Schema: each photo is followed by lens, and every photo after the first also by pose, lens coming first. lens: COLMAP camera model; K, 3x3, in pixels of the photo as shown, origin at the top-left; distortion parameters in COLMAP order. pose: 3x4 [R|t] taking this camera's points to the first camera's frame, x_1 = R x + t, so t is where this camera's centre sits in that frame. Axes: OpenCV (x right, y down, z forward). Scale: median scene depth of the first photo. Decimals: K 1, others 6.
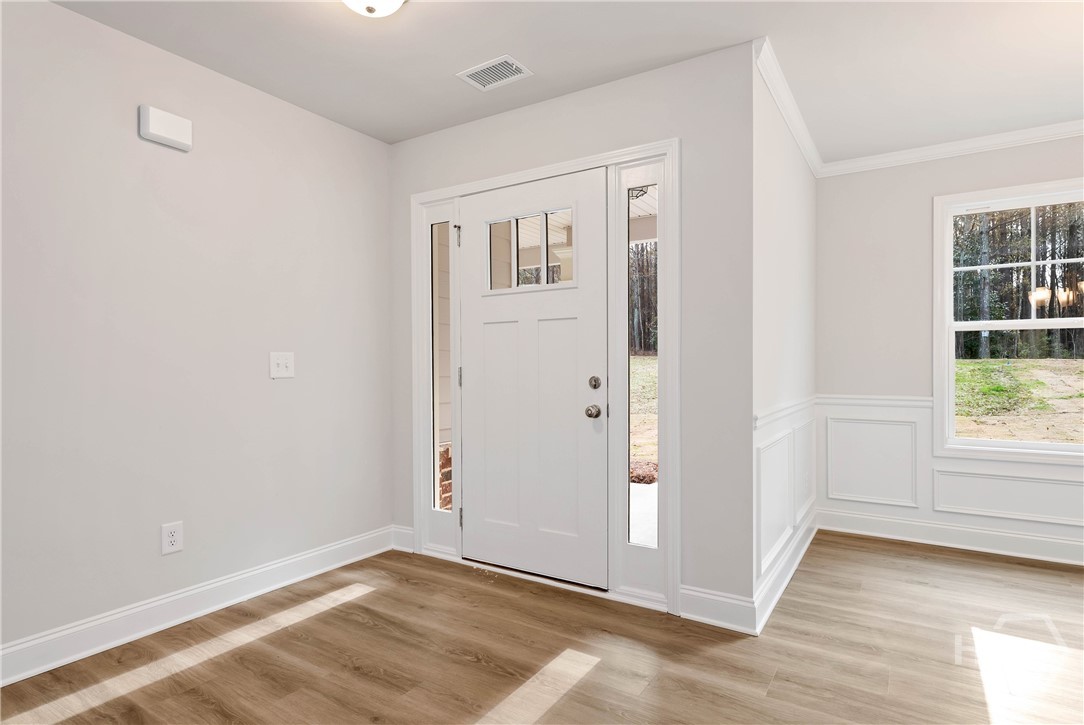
lens RADIAL K [[579.8, 0, 544.0], [0, 579.8, 367.1], [0, 0, 1]] dist [0.002698, 0.000119]
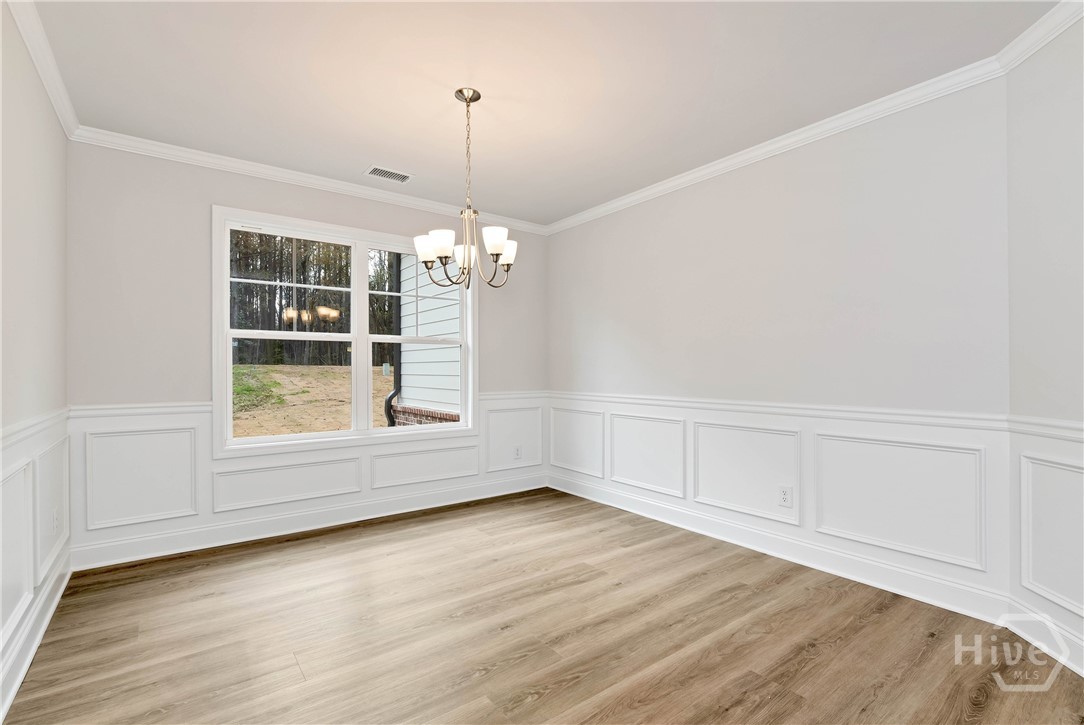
lens RADIAL K [[499.0, 0, 541.2], [0, 499.0, 369.4], [0, 0, 1]] dist [0.003545, -0.001980]
pose [[0.357182, 0.000341, 0.934035, 0.058420], [0.003328, 0.999993, -0.001638, -0.001371], [-0.934029, 0.003694, 0.357178, 0.149678]]
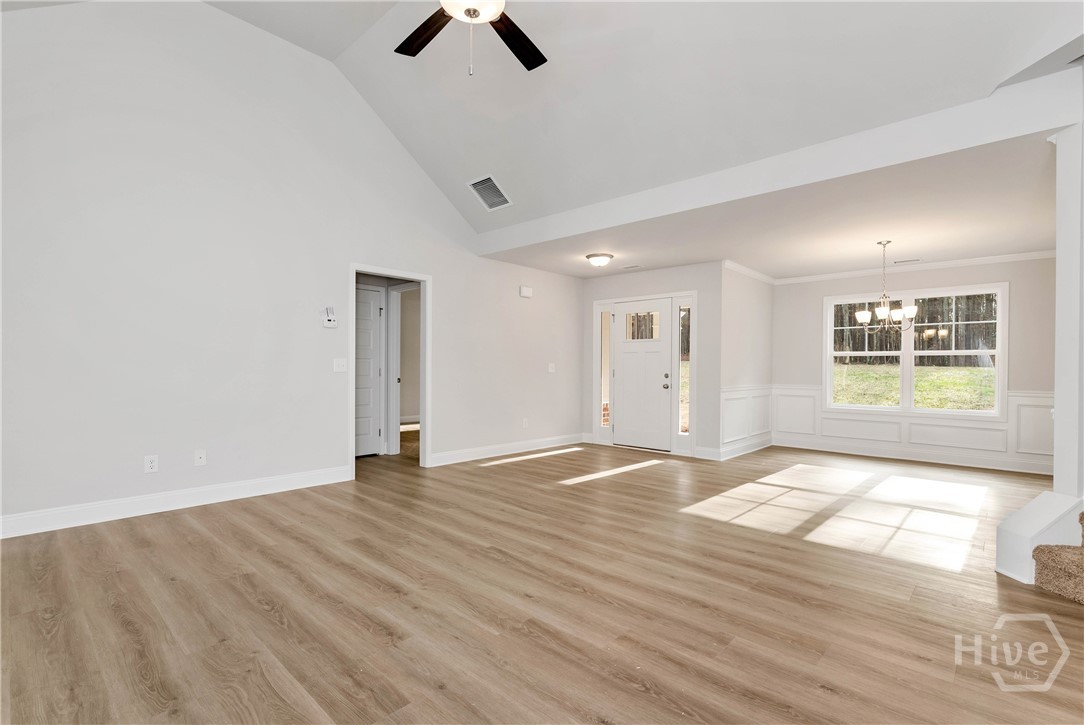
lens RADIAL K [[499.0, 0, 541.0], [0, 499.0, 370.7], [0, 0, 1]] dist [0.003545, -0.001980]
pose [[0.982088, 0.012950, -0.187978, -0.040471], [-0.012362, 0.999914, 0.004297, 0.000408], [0.188018, -0.001897, 0.982164, -1.125287]]
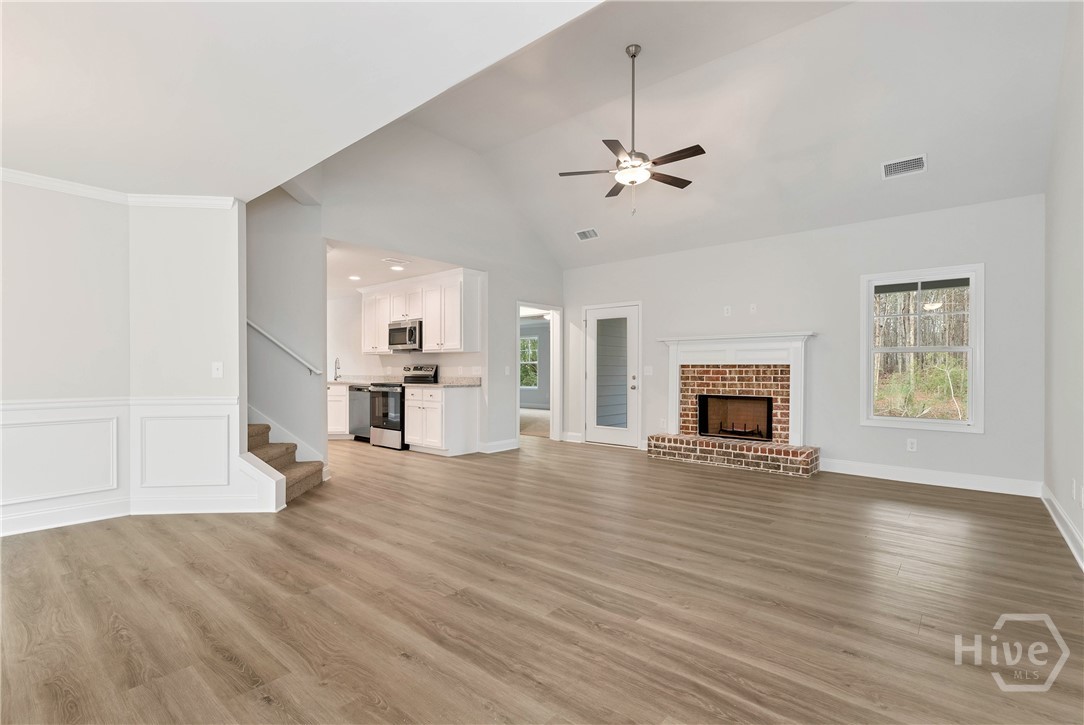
lens RADIAL K [[499.0, 0, 544.3], [0, 499.0, 366.9], [0, 0, 1]] dist [0.003545, -0.001980]
pose [[-0.989945, 0.000705, 0.141453, -0.219293], [-0.000032, 0.999986, -0.005202, -0.004326], [-0.141455, -0.005155, -0.989931, 0.783136]]
